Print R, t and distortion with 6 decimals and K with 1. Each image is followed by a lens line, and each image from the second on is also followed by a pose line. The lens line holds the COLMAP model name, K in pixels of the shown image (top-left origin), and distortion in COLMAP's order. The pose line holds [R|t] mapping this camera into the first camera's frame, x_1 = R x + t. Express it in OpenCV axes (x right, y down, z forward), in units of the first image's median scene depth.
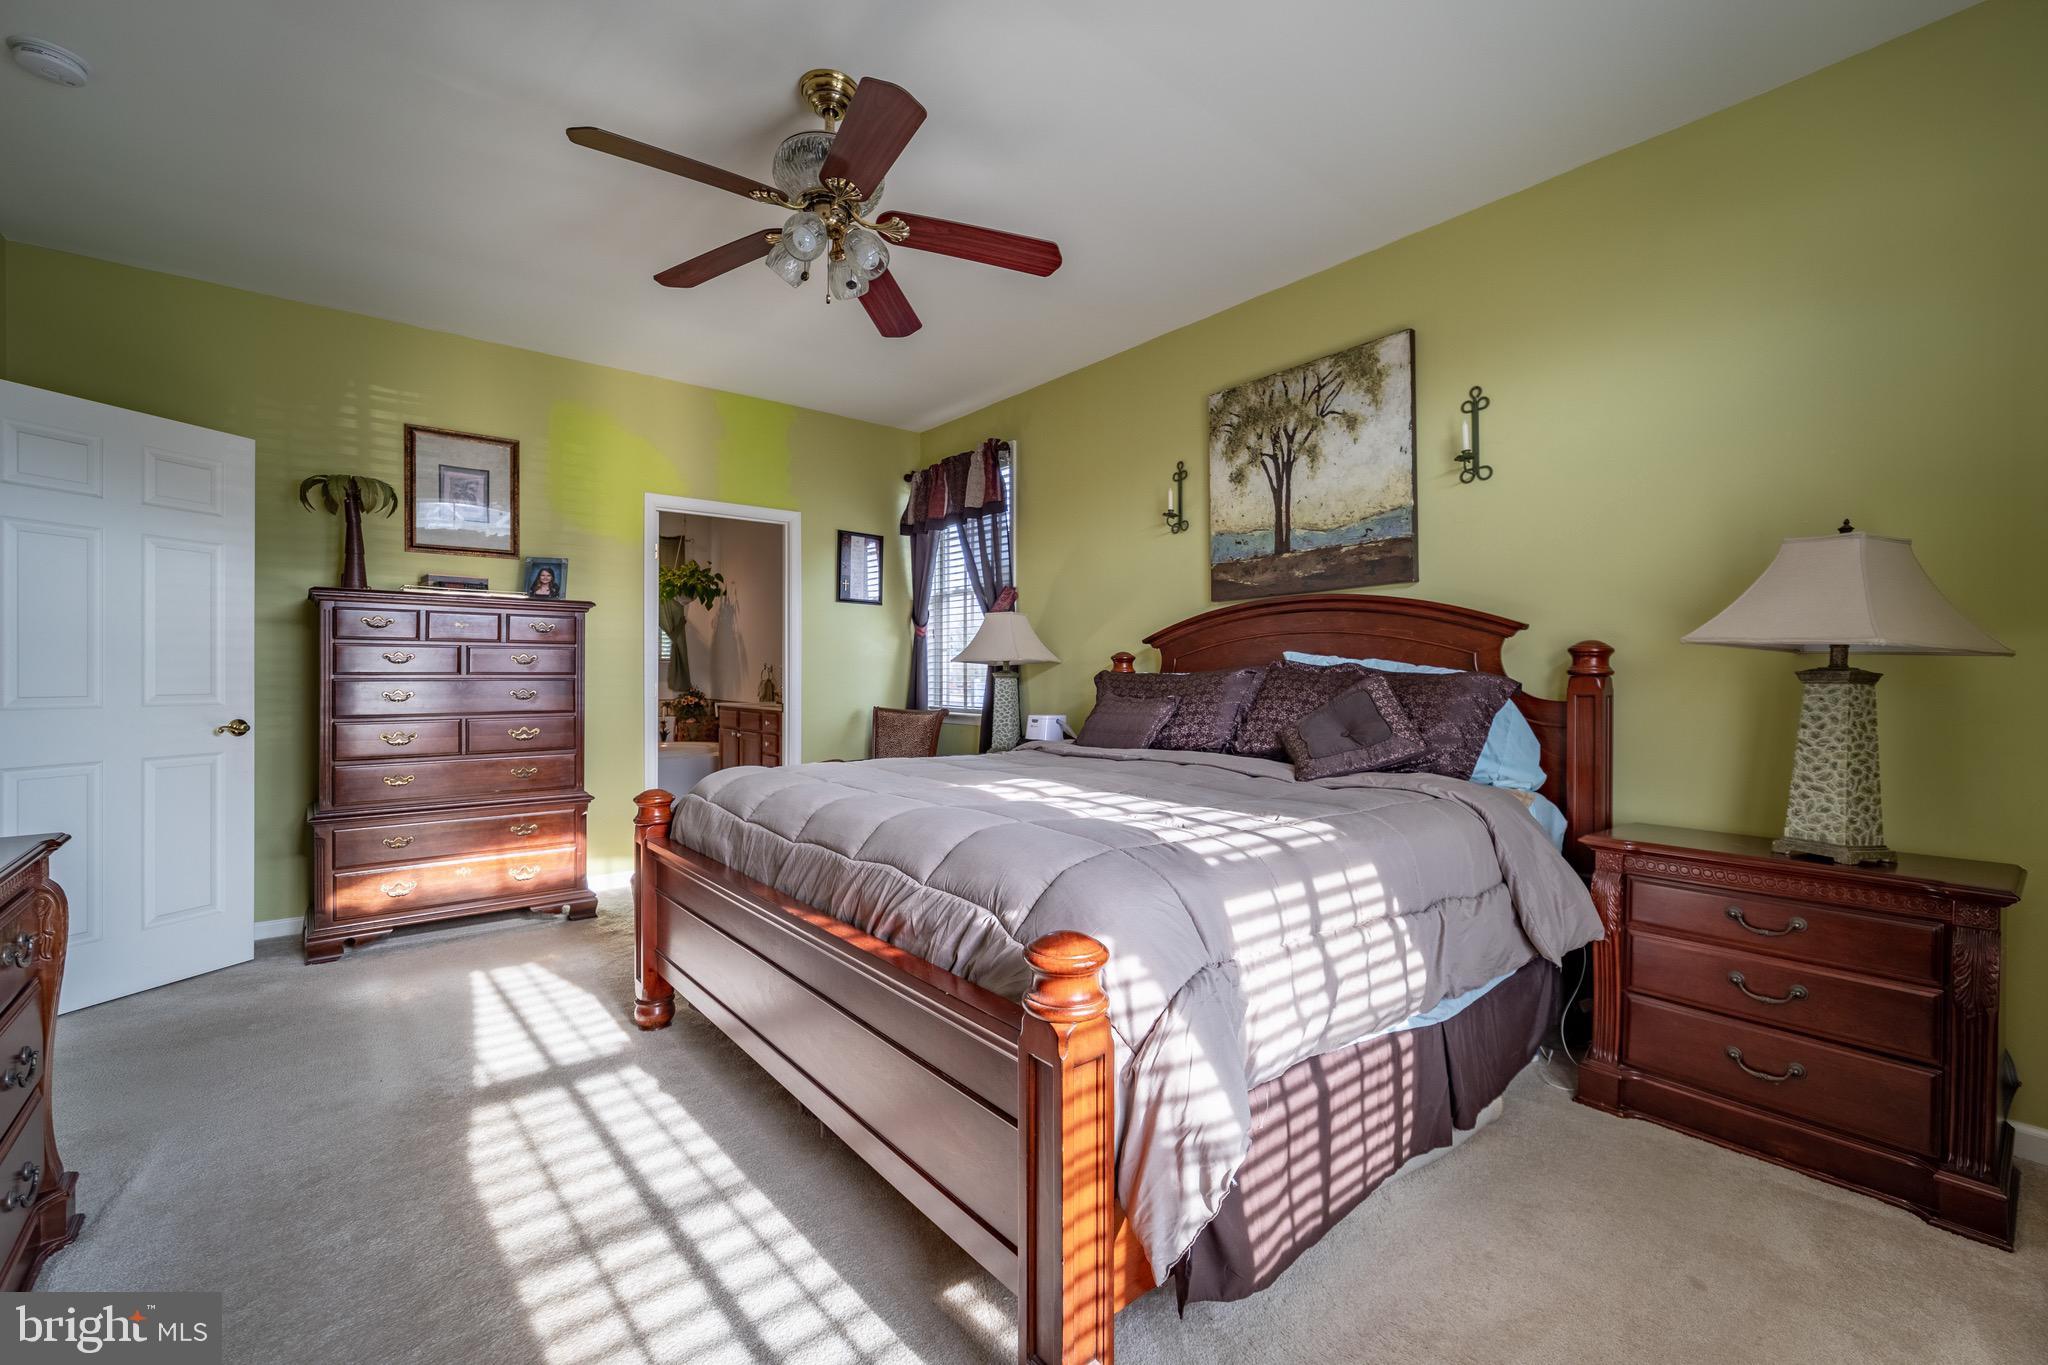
lens RADIAL K [[847.5, 0, 1013.7], [0, 847.5, 673.4], [0, 0, 1]] dist [-0.004215, -0.000114]
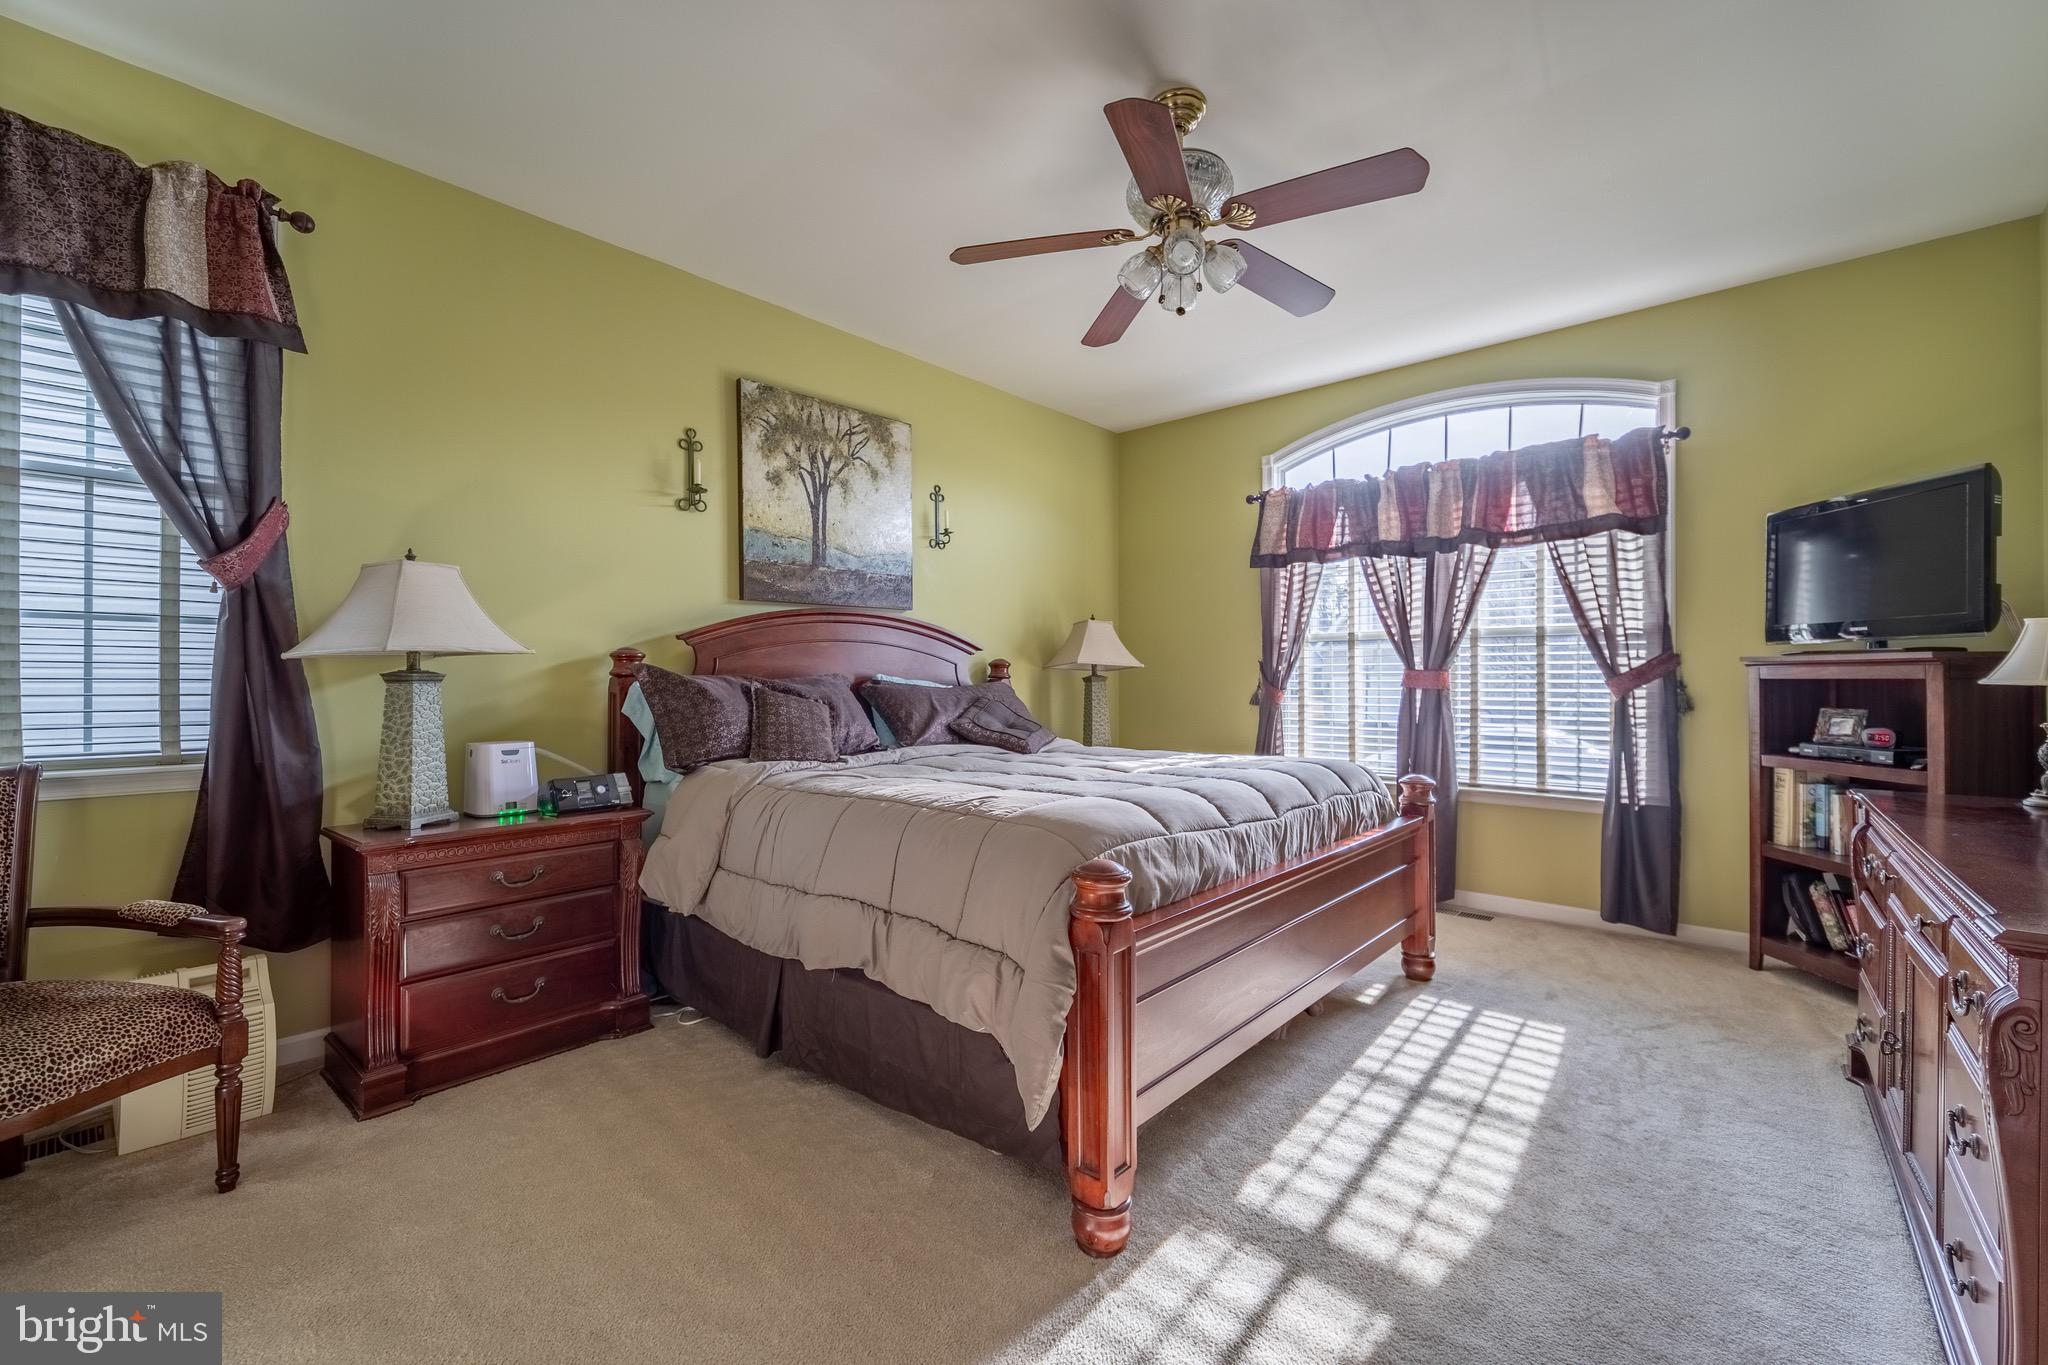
lens RADIAL K [[847.5, 0, 1022.5], [0, 847.5, 680.1], [0, 0, 1]] dist [-0.004215, -0.000114]
pose [[-0.165189, -0.009135, 0.986220, -0.851373], [-0.008665, 0.999932, 0.007810, -0.005191], [-0.986224, -0.007255, -0.165257, 0.968158]]
